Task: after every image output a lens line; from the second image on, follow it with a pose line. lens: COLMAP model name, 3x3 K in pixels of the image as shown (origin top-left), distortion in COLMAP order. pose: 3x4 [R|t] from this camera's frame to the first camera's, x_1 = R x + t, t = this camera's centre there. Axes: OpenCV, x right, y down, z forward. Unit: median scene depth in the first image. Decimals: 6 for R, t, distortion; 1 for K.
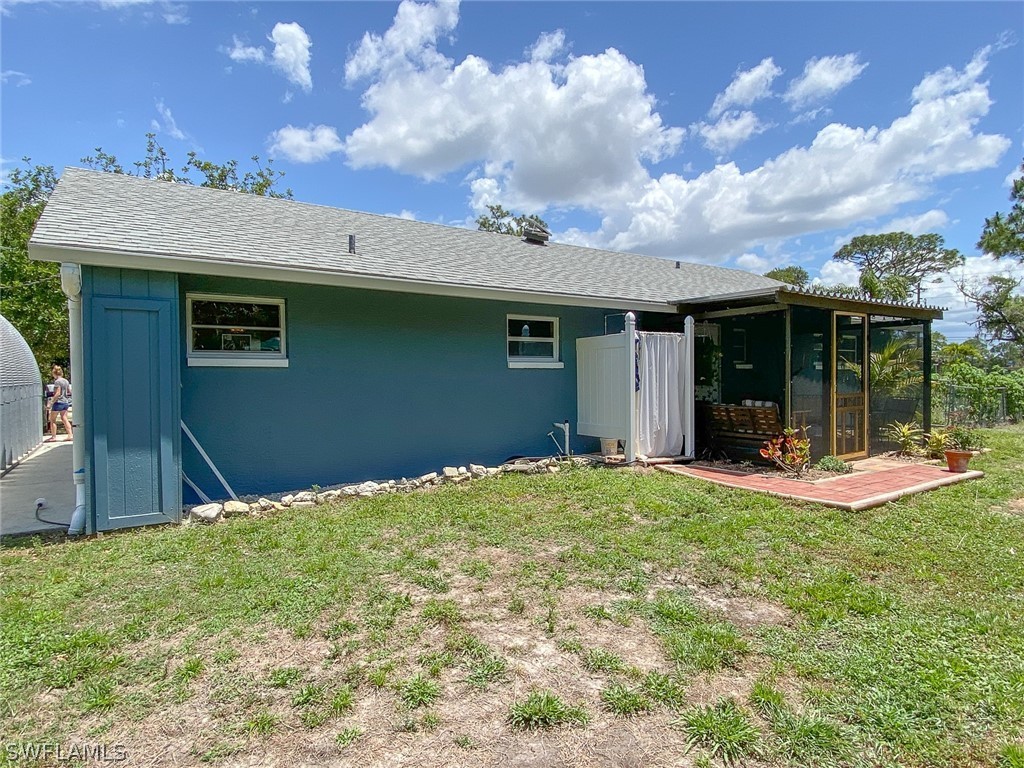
lens RADIAL K [[581.0, 0, 512.0], [0, 581.0, 384.0], [0, 0, 1]] dist [0.002900, 0.000374]
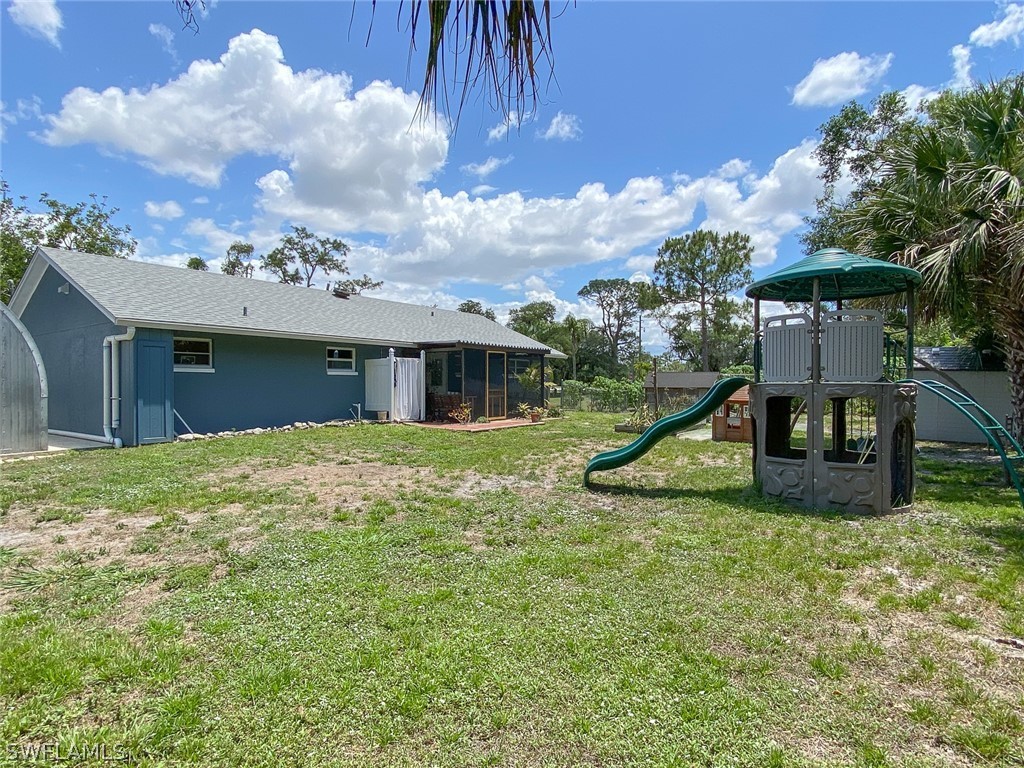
lens RADIAL K [[545.7, 0, 512.0], [0, 545.7, 384.0], [0, 0, 1]] dist [0.080174, -0.063703]
pose [[0.940272, 0.007582, 0.340340, -0.050191], [-0.002692, 0.999886, -0.014837, 0.028331], [-0.340413, 0.013035, 0.940186, -0.903302]]
